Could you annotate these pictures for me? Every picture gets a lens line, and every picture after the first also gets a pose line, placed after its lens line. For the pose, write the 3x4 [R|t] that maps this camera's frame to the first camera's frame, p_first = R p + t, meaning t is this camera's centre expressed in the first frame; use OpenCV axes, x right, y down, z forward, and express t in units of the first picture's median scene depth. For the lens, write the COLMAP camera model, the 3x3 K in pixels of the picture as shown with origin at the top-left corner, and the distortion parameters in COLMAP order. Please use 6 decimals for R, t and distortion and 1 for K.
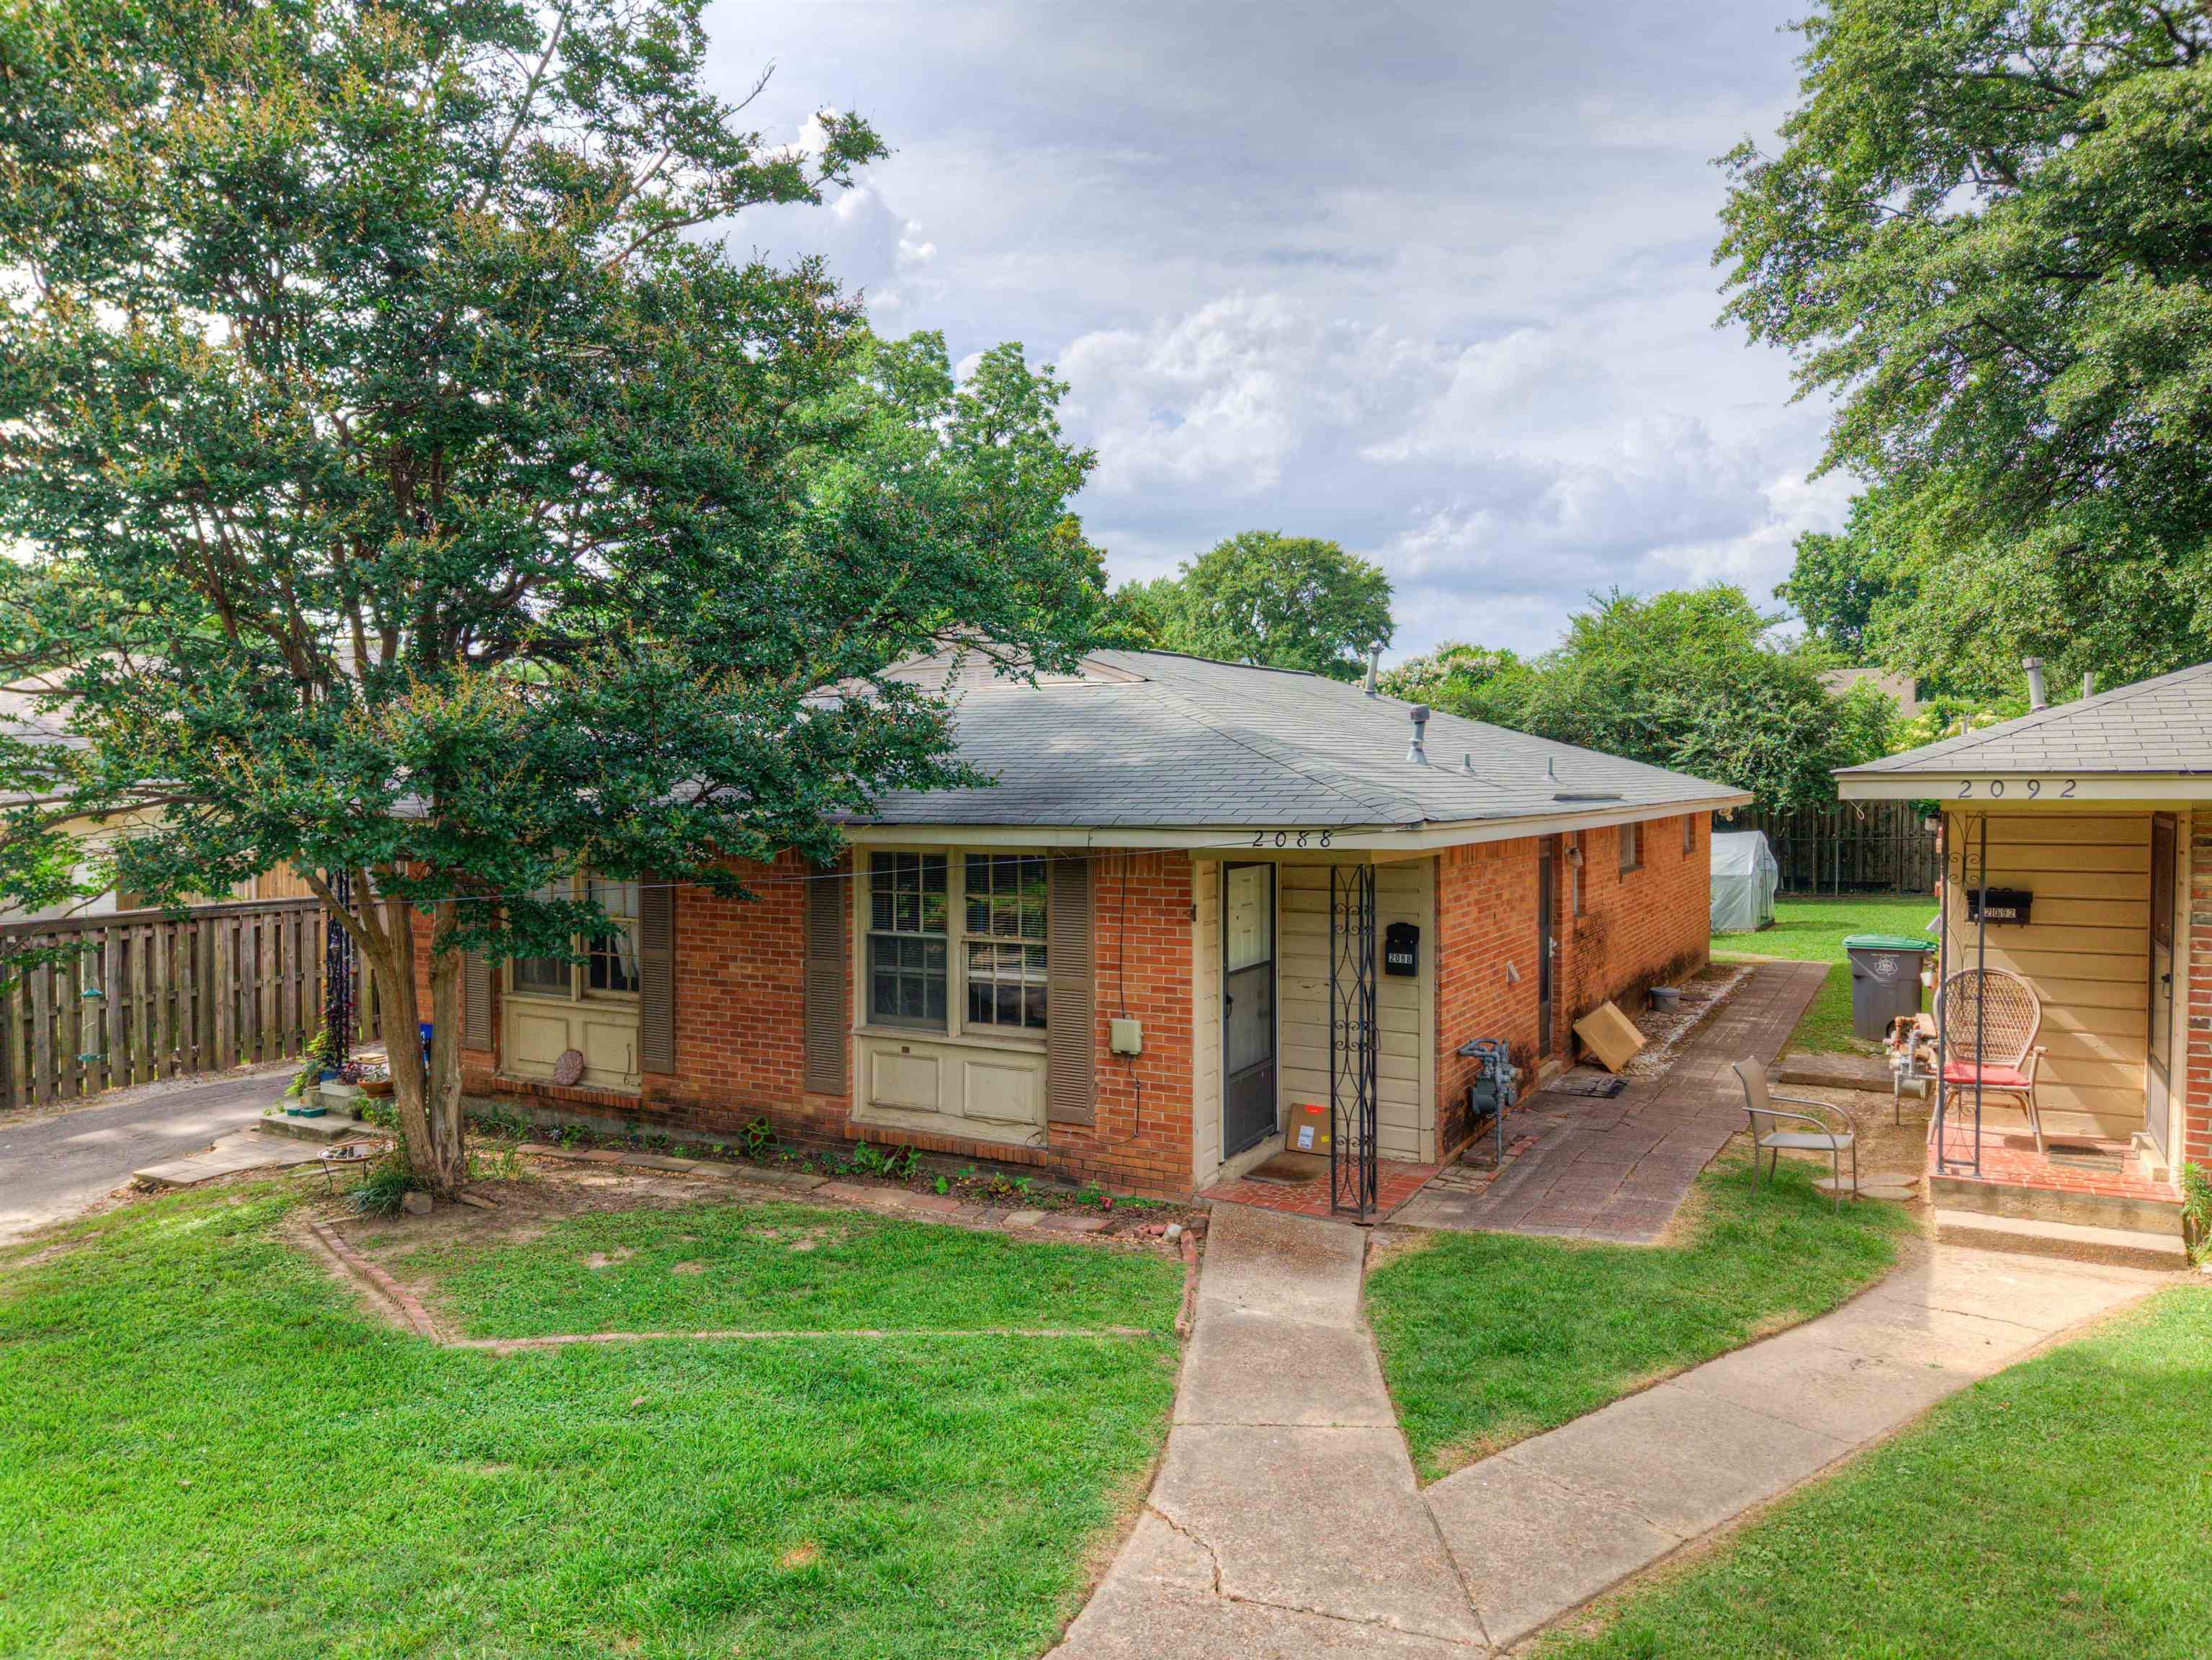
lens RADIAL K [[1534.5, 0, 1058.6], [0, 1534.5, 821.1], [0, 0, 1]] dist [0.054606, -0.049818]
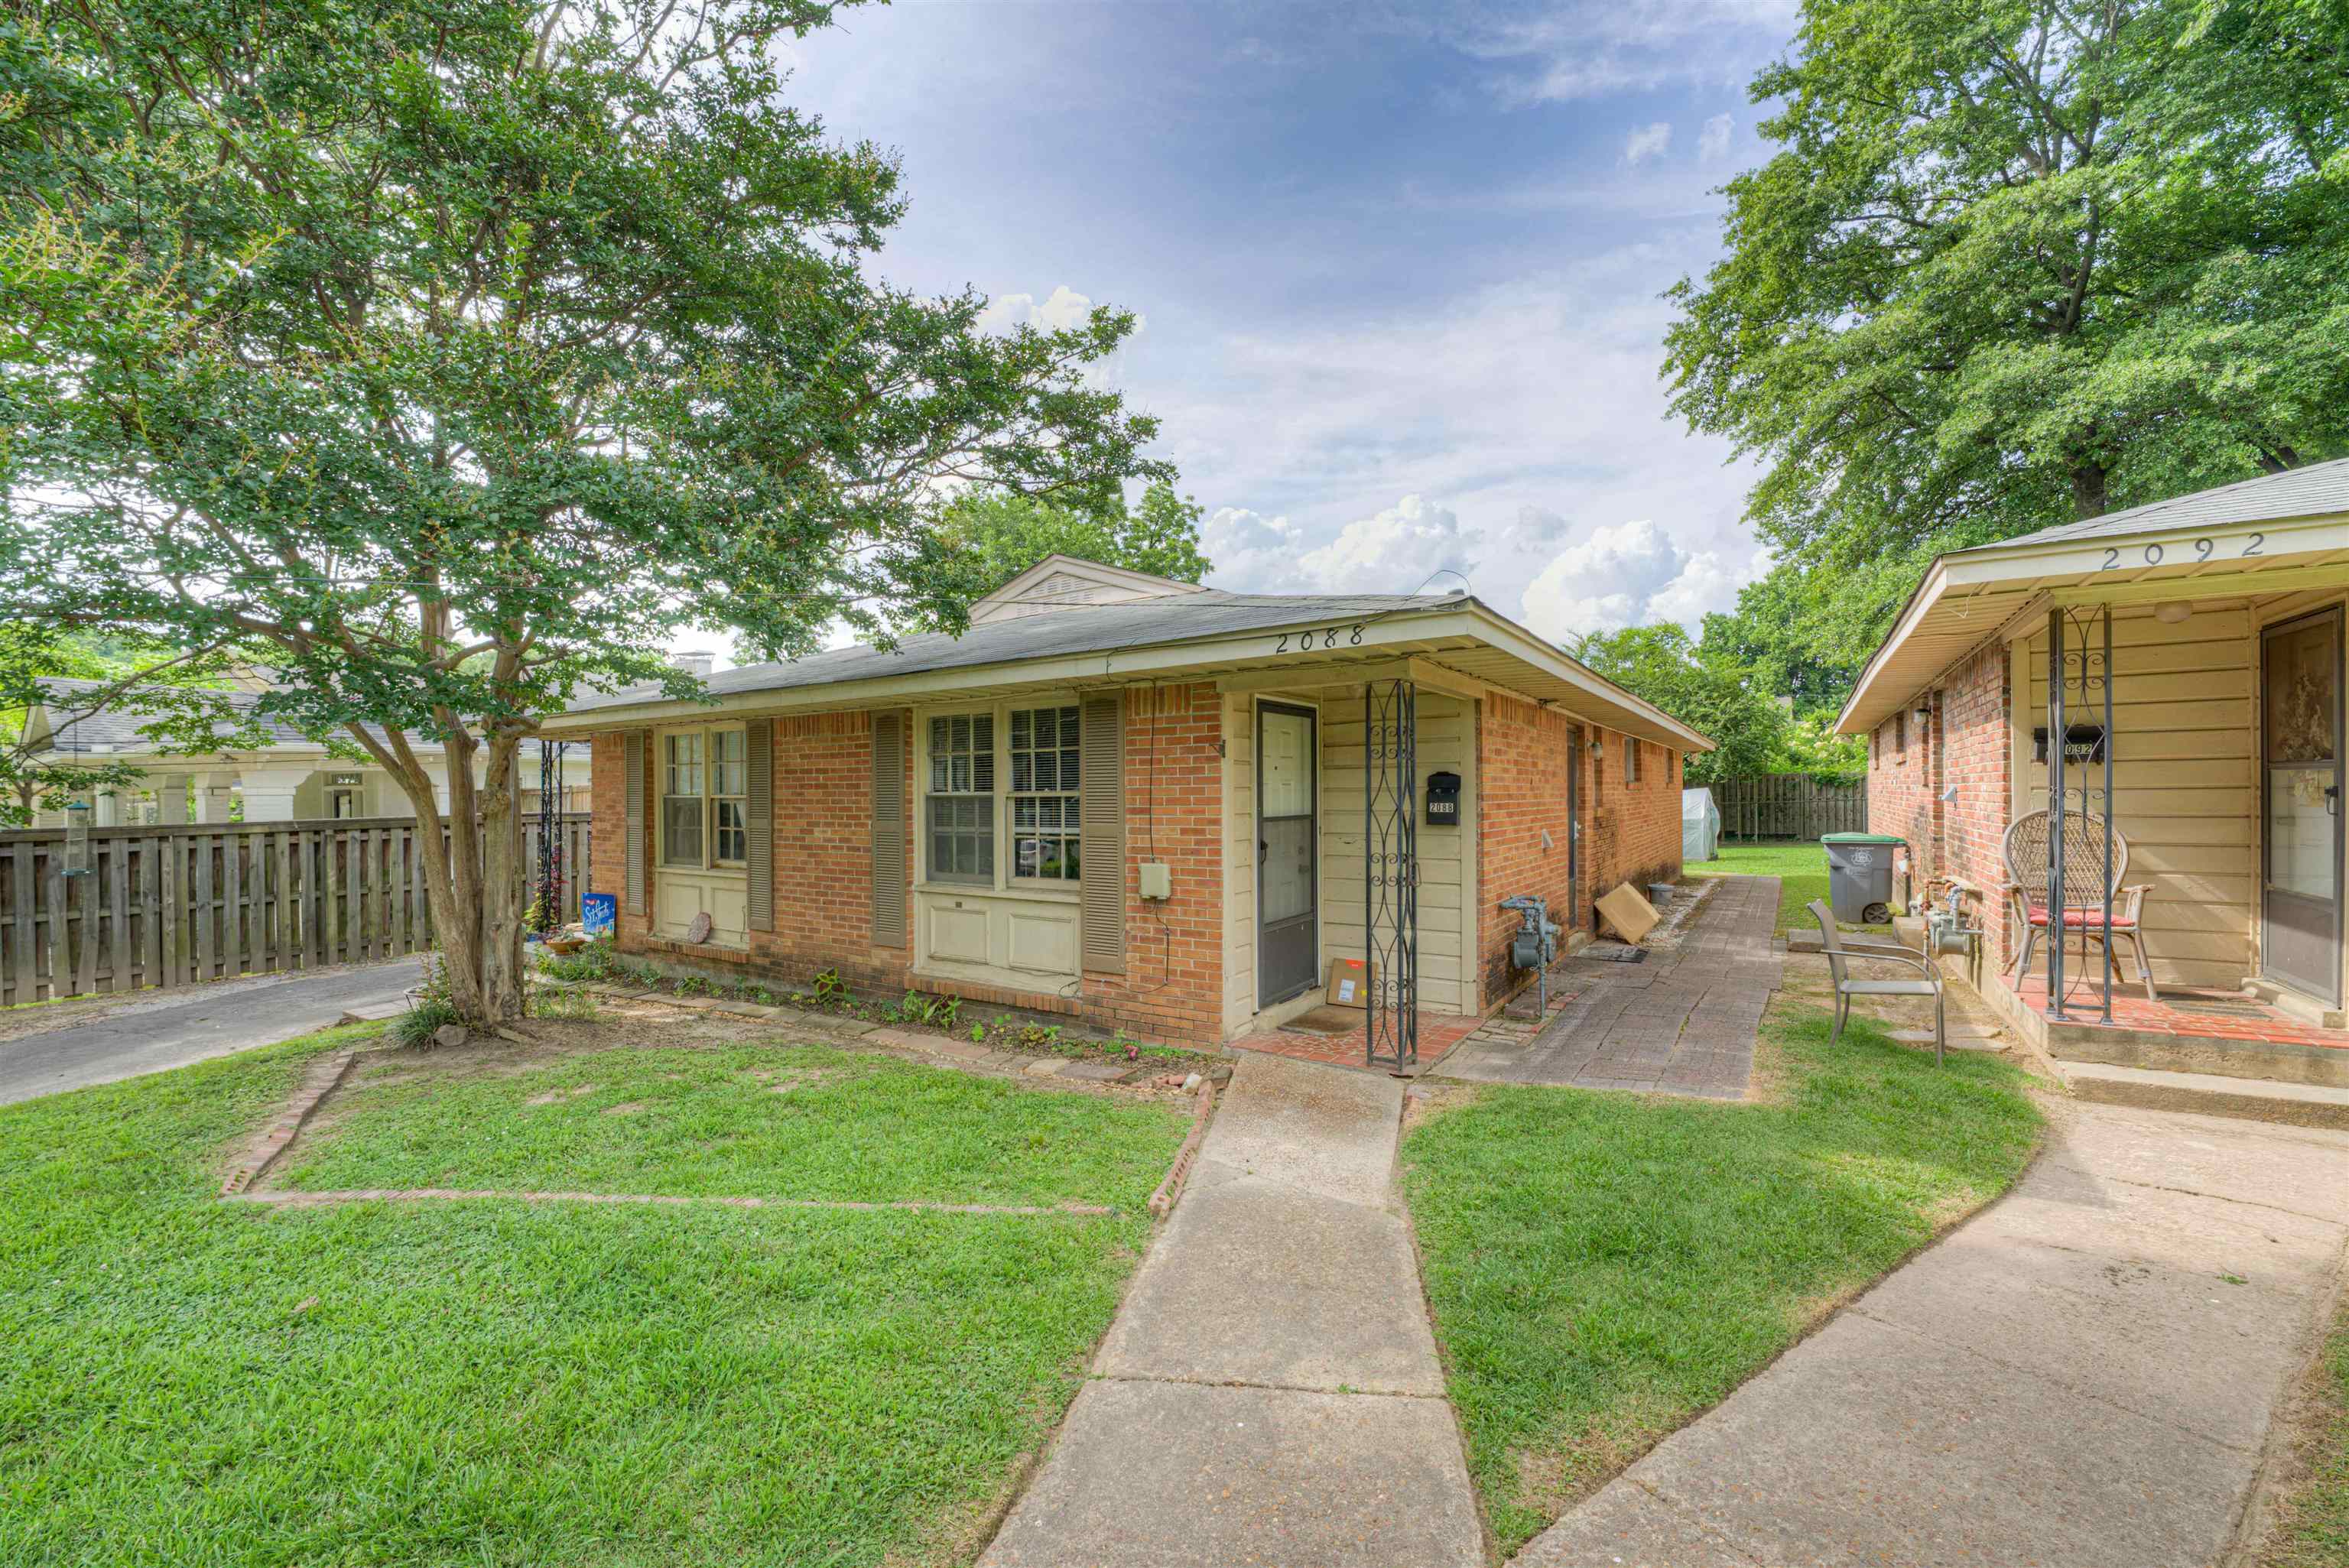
lens RADIAL K [[996.0, 0, 1149.3], [0, 996.0, 790.7], [0, 0, 1]] dist [-0.023037, -0.000370]
pose [[0.998175, -0.000257, -0.060390, 0.071163], [-0.001432, 0.999609, -0.027914, 0.092143], [0.060373, 0.027949, 0.997785, 0.339113]]
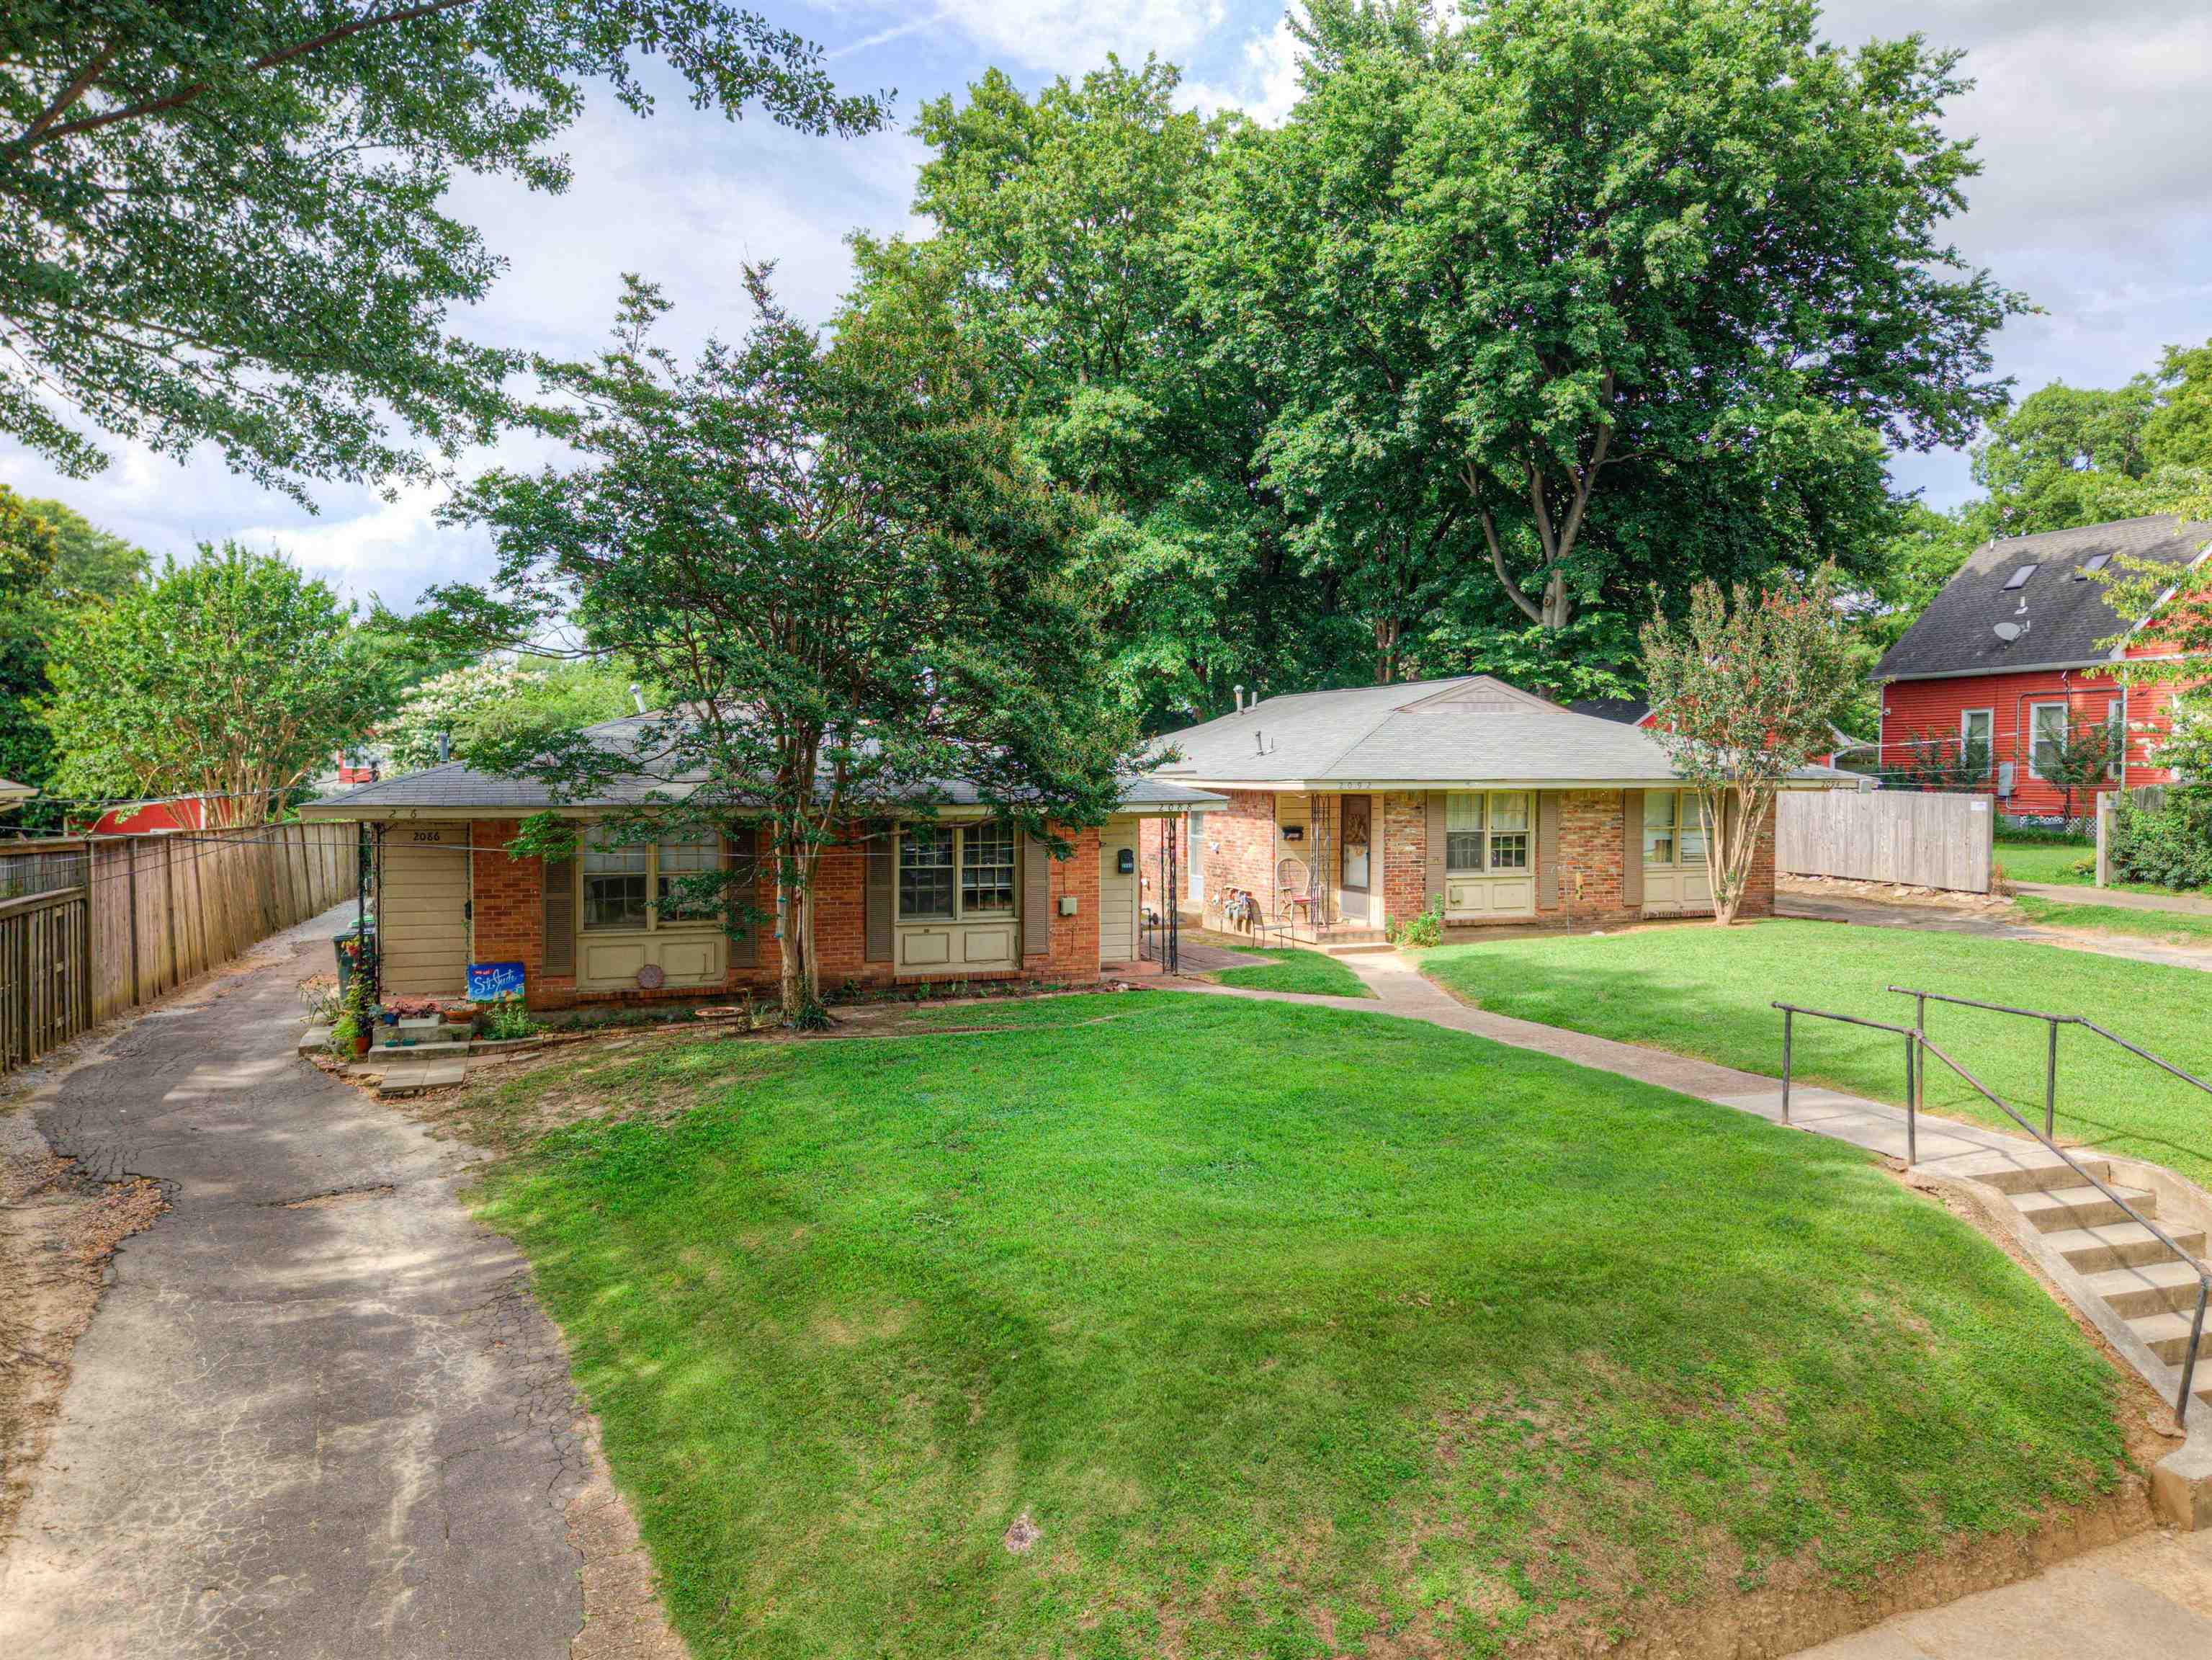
lens RADIAL K [[1534.5, 0, 1087.5], [0, 1534.5, 827.9], [0, 0, 1]] dist [0.054606, -0.049818]
pose [[0.649573, -0.019877, 0.760039, -1.366711], [0.015606, 0.999796, 0.012810, 0.008584], [-0.760139, 0.003540, 0.649751, -0.316878]]
